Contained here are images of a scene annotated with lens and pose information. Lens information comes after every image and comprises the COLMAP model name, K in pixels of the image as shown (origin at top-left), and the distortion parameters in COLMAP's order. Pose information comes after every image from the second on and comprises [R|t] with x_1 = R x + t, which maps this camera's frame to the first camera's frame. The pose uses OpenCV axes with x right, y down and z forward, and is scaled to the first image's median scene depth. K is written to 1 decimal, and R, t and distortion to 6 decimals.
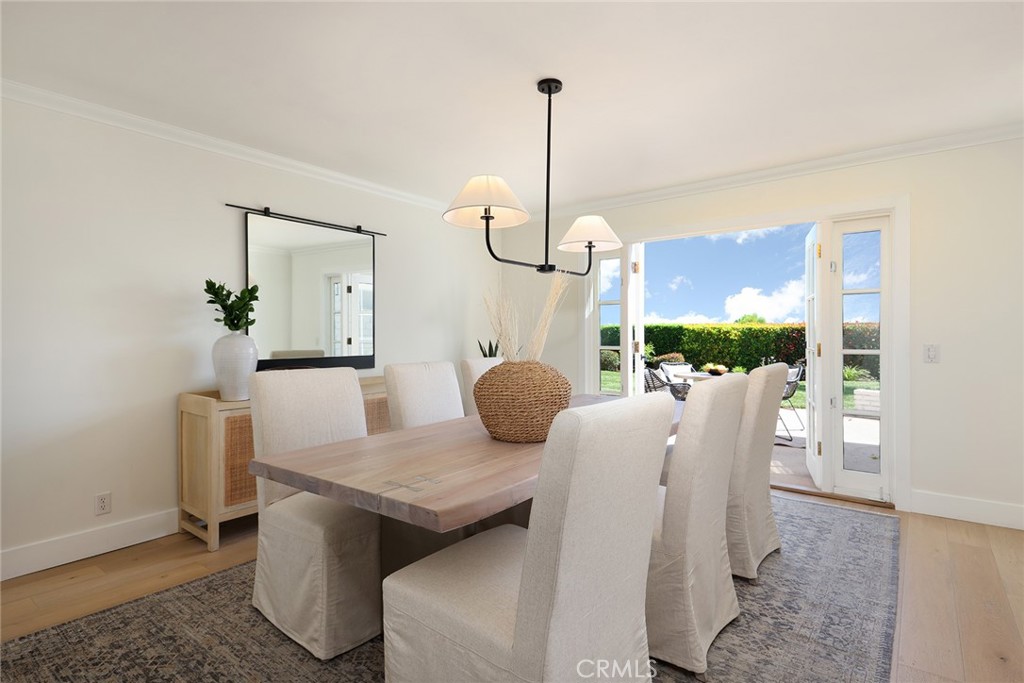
lens RADIAL K [[525.3, 0, 512.2], [0, 525.3, 338.5], [0, 0, 1]] dist [0.013290, -0.001505]
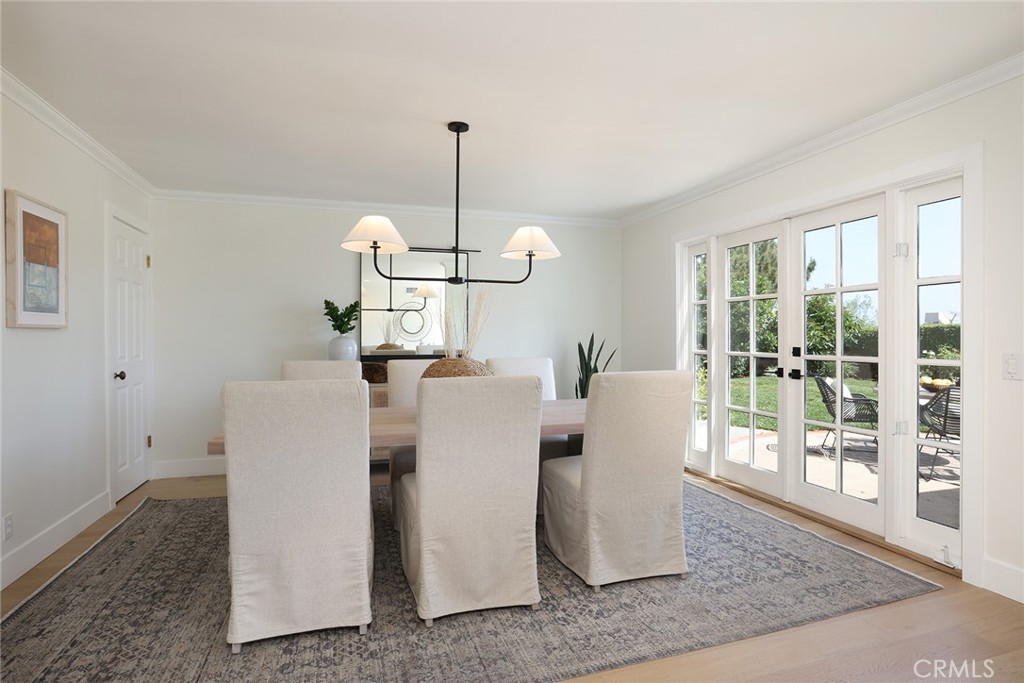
lens RADIAL K [[536.6, 0, 511.5], [0, 536.6, 342.0], [0, 0, 1]] dist [-0.021949, 0.000347]
pose [[0.820417, 0.006349, -0.571730, 0.747638], [-0.005883, 0.999979, 0.002662, 0.001285], [0.571735, 0.001180, 0.820437, 0.071761]]
